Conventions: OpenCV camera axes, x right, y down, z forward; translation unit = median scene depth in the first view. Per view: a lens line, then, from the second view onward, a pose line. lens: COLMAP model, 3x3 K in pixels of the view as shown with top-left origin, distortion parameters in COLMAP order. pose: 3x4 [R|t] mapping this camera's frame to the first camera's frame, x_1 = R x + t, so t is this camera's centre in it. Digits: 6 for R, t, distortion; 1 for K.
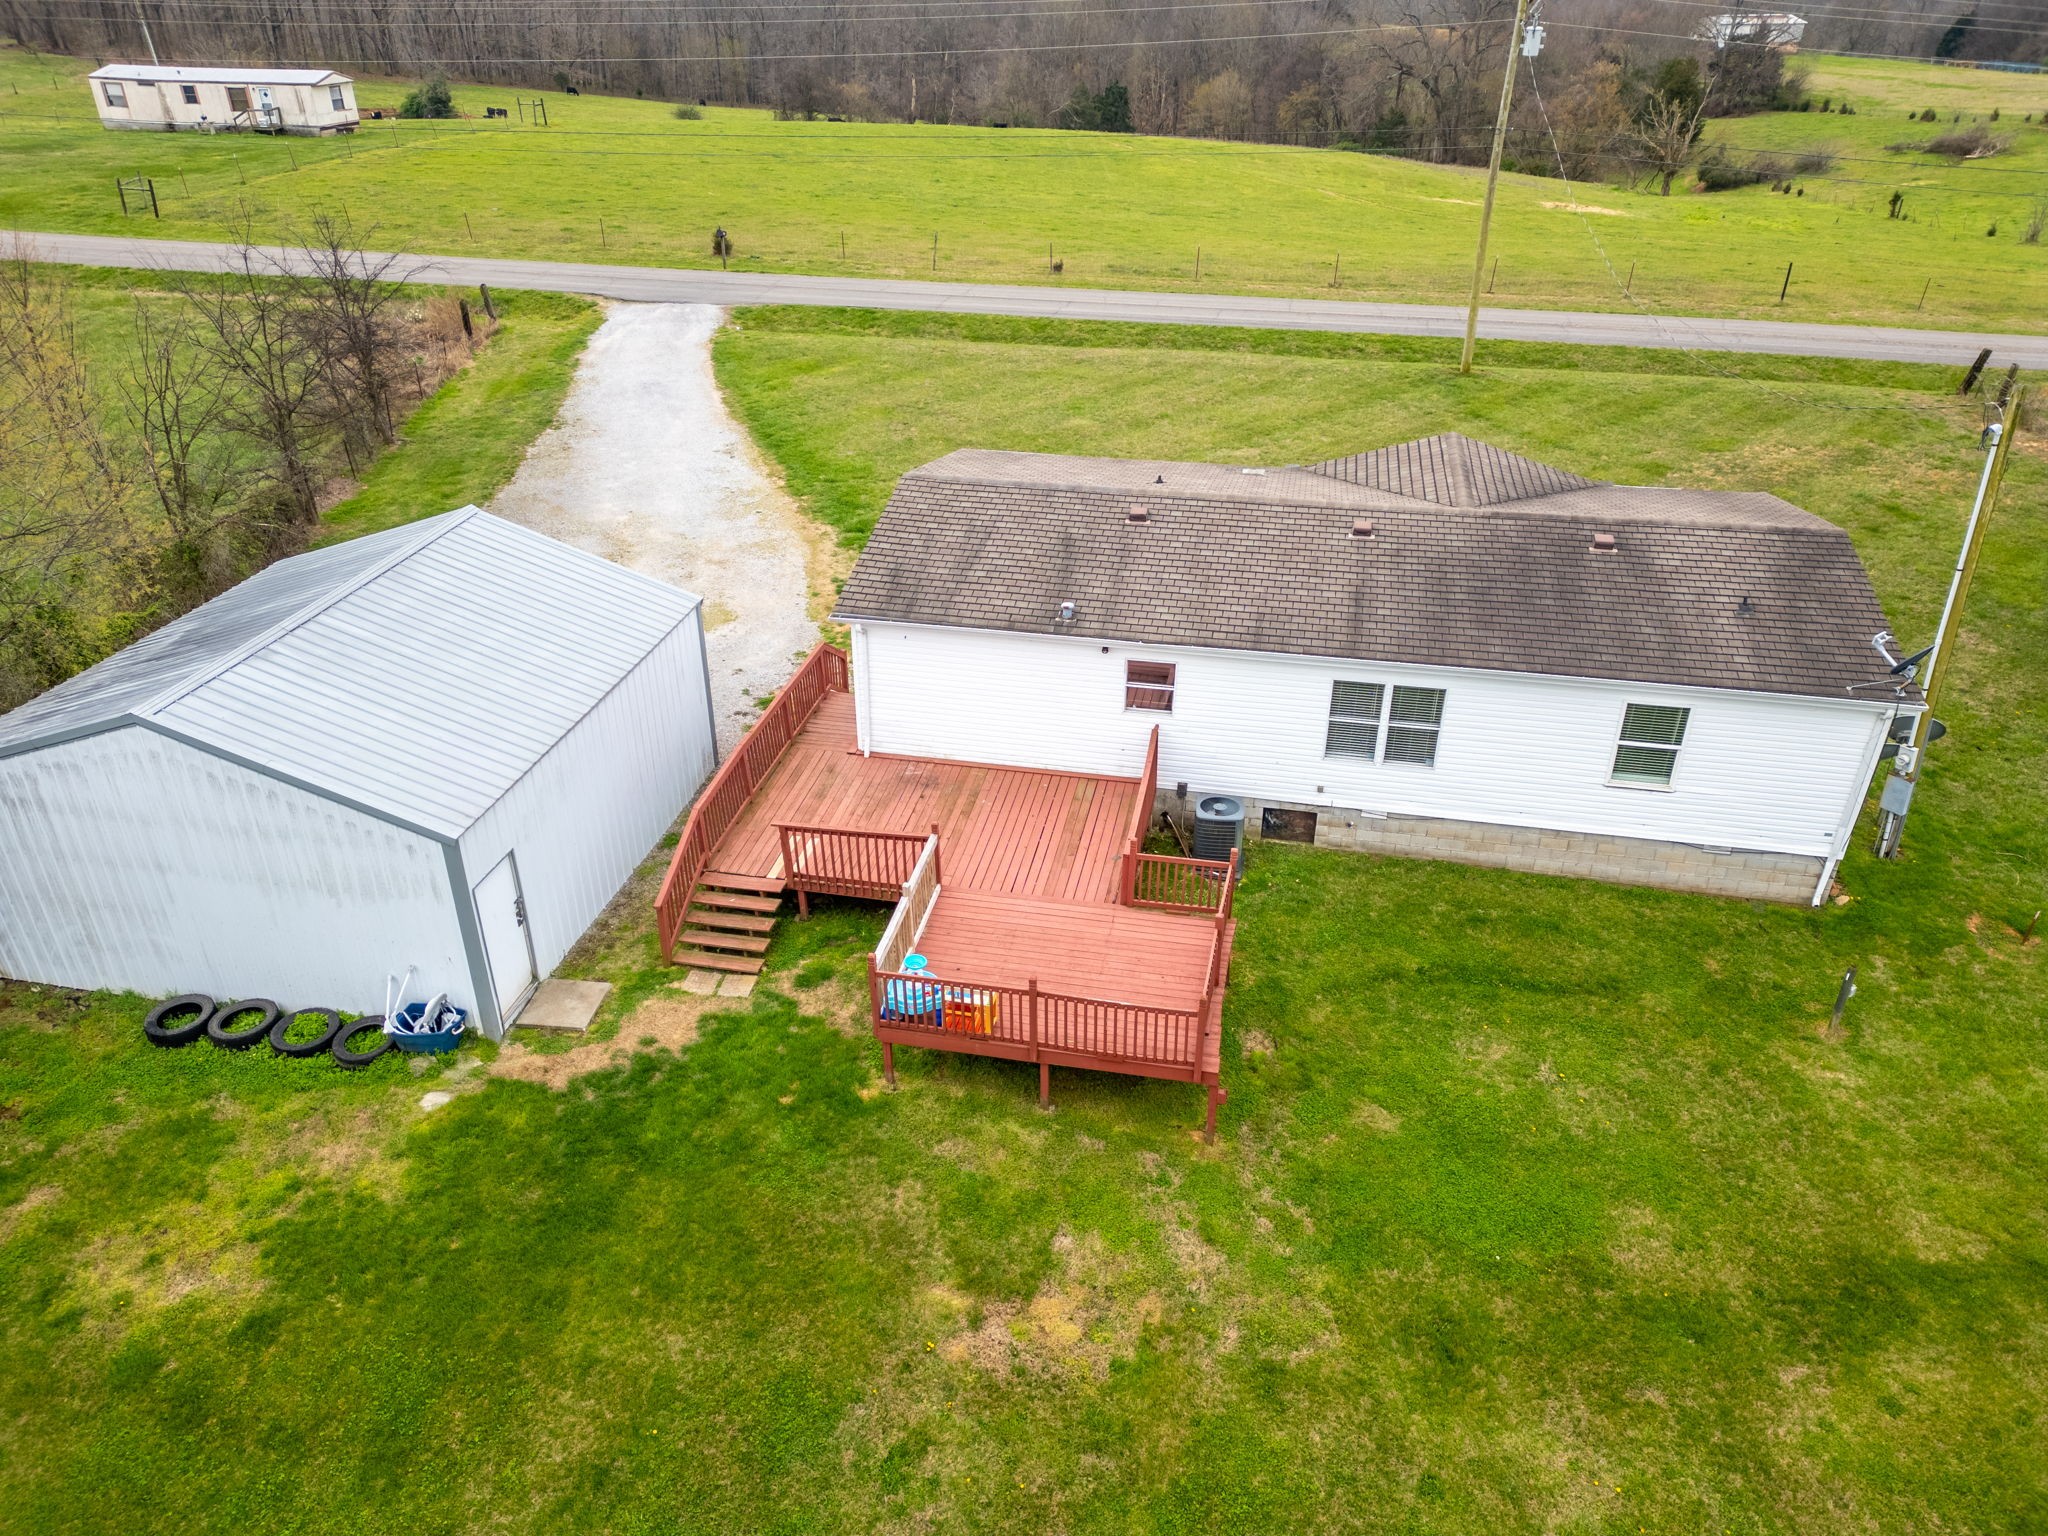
lens RADIAL K [[1430.3, 0, 1016.7], [0, 1430.3, 761.7], [0, 0, 1]] dist [0.071303, -0.053218]
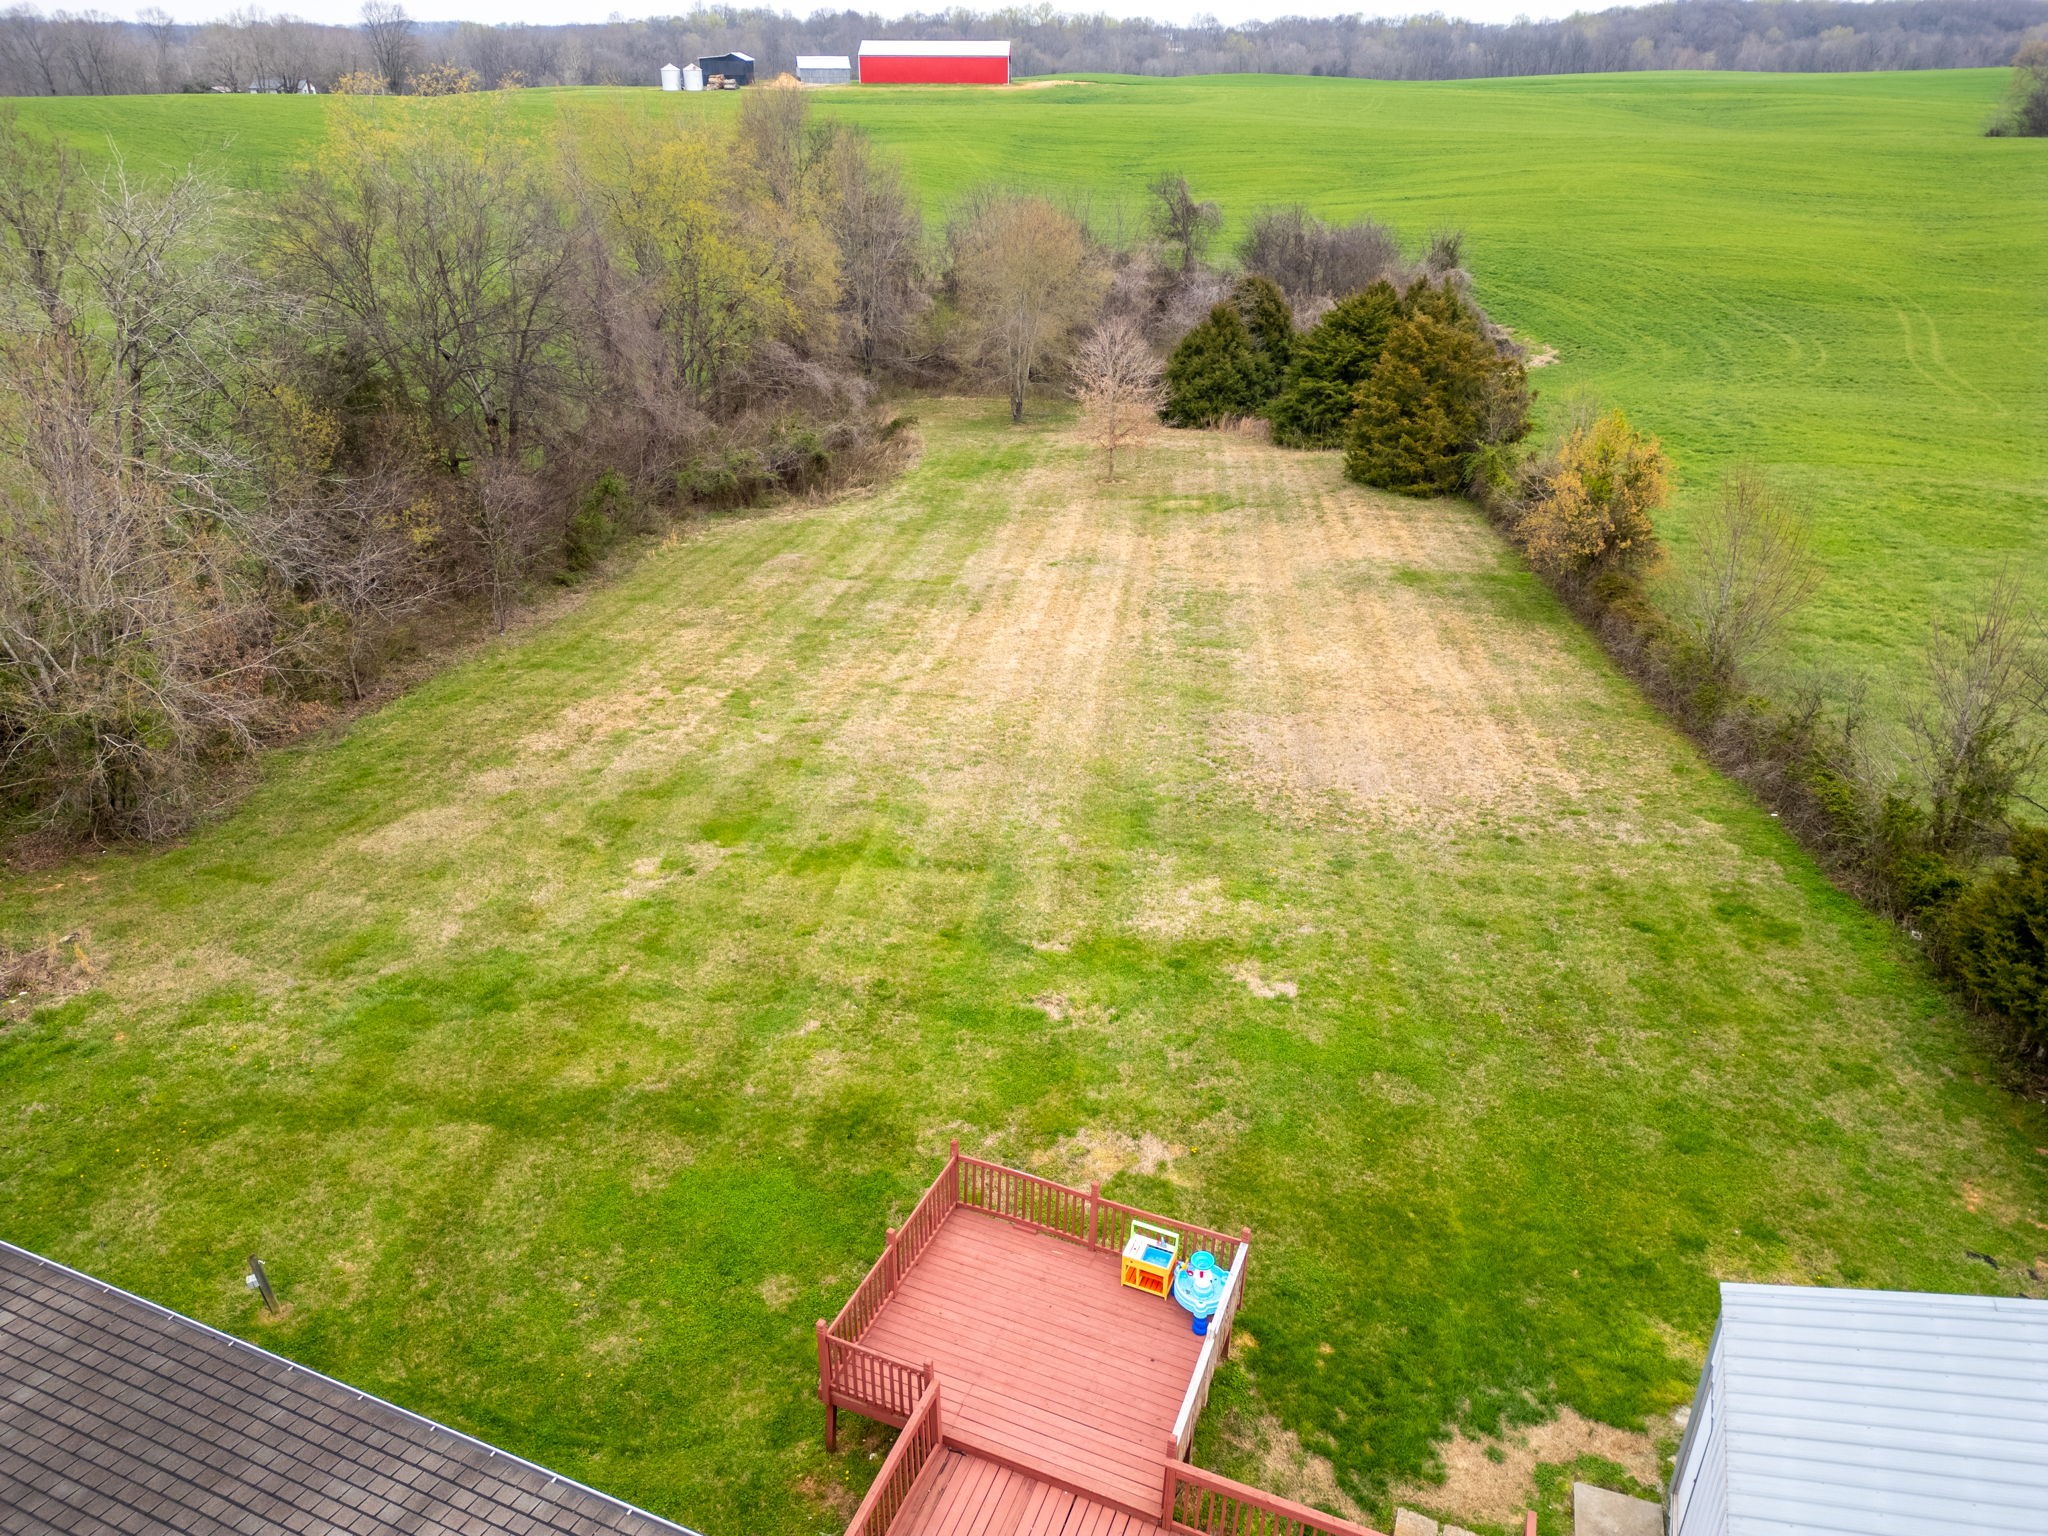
lens RADIAL K [[1420.5, 0, 1024.0], [0, 1420.5, 768.0], [0, 0, 1]] dist [0.108762, -0.109901]
pose [[-0.980913, -0.098687, 0.167542, -0.022515], [0.082379, 0.569573, 0.817802, -0.246054], [-0.176134, 0.815995, -0.550572, 0.356901]]
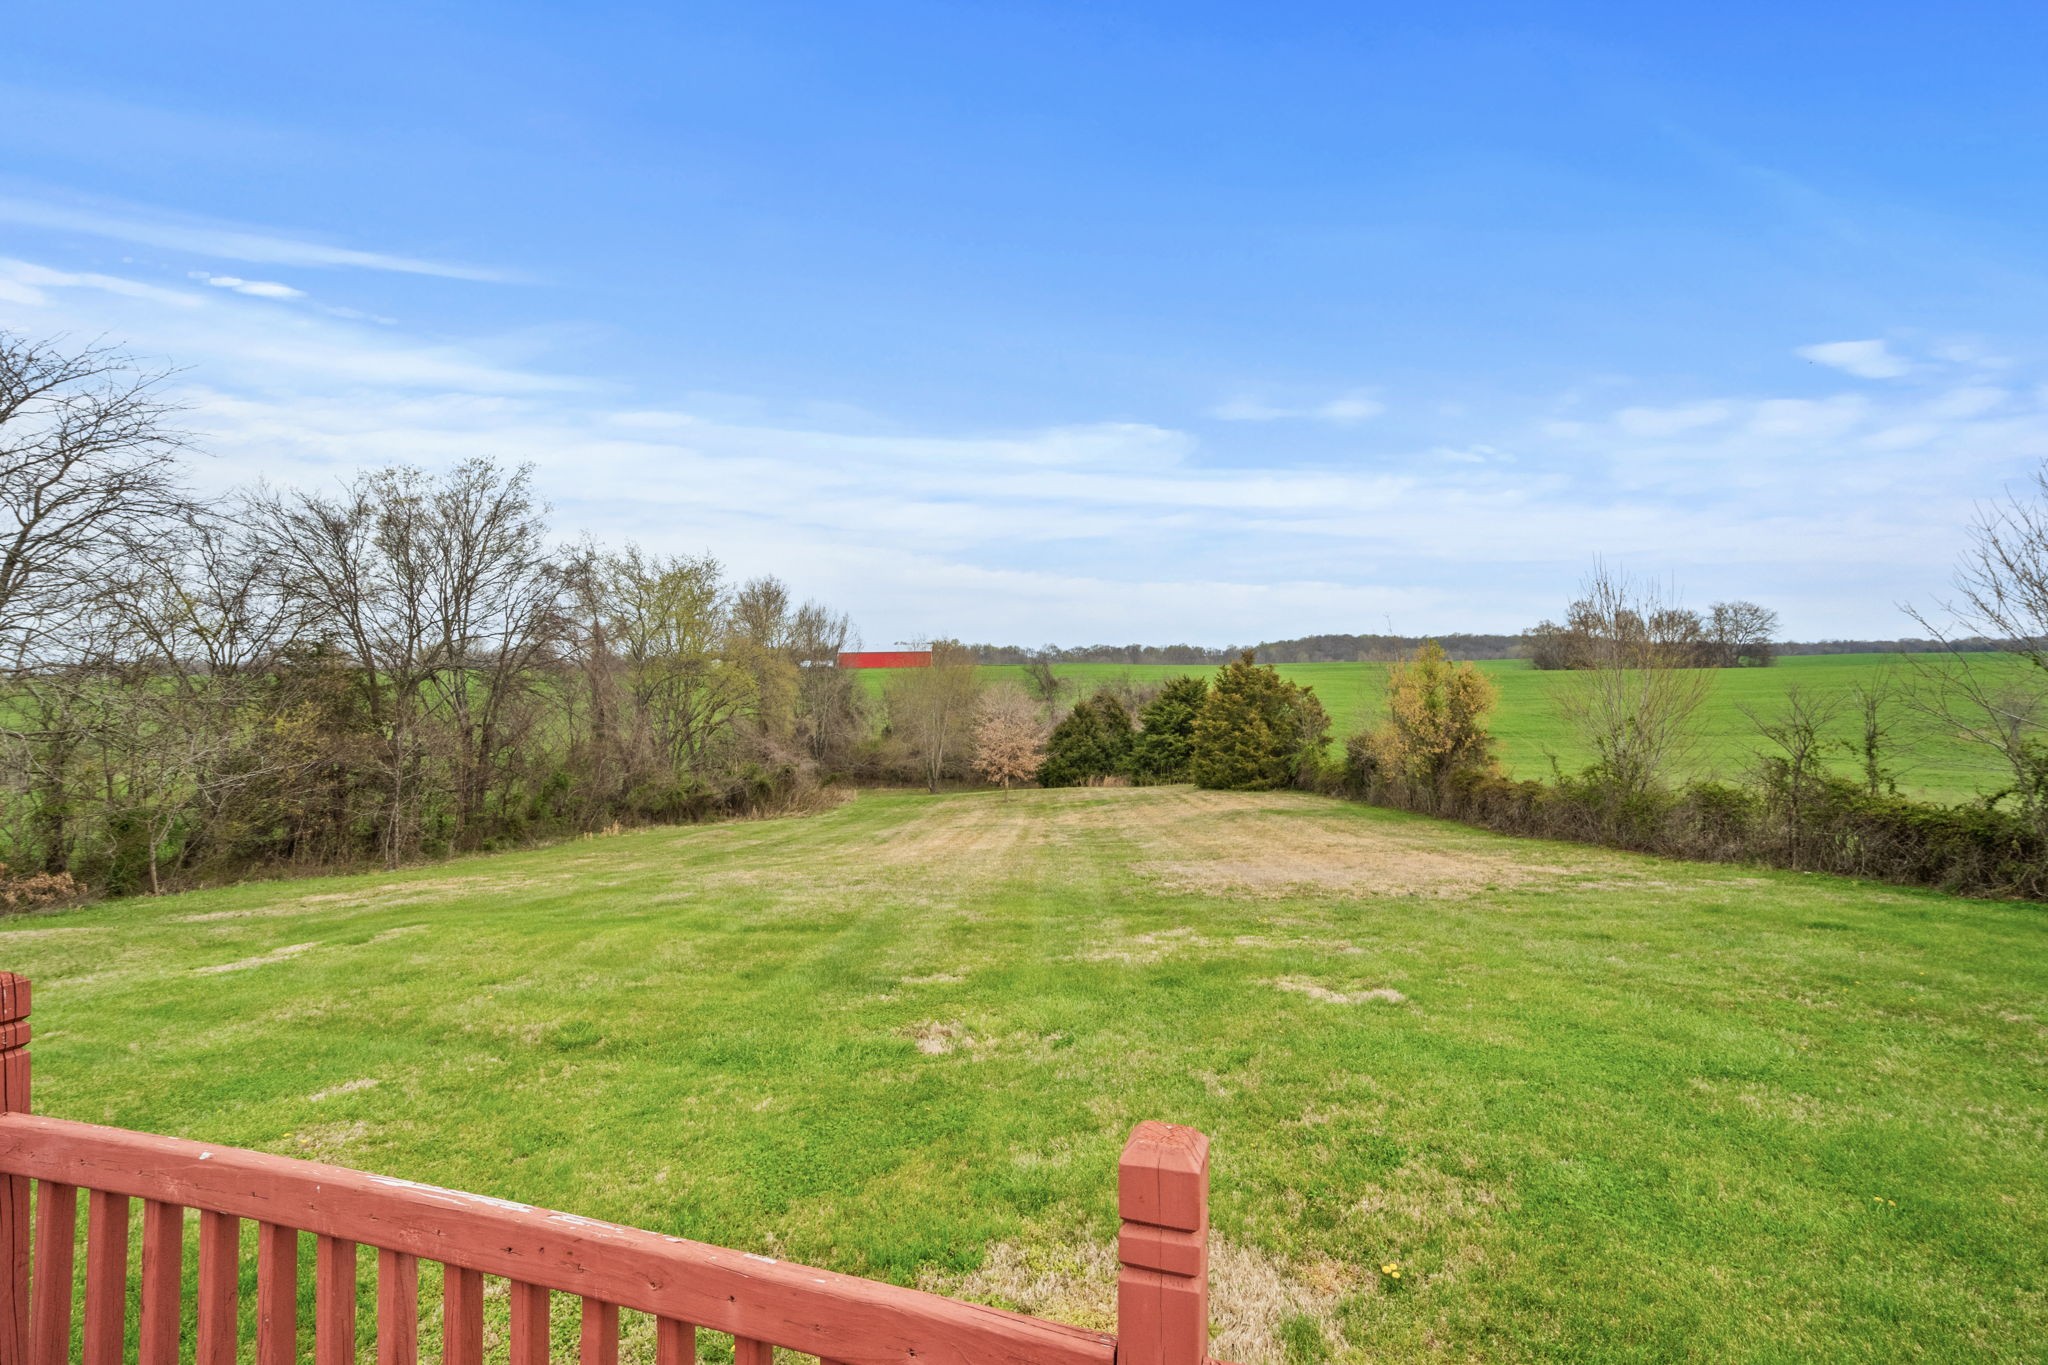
lens RADIAL K [[954.6, 0, 1016.6], [0, 954.6, 697.0], [0, 0, 1]] dist [-0.004261, 0.000064]
pose [[-0.992854, 0.003385, 0.119285, 0.004223], [0.063531, 0.861155, 0.504357, 0.026871], [-0.101015, 0.508331, -0.855216, 0.271844]]
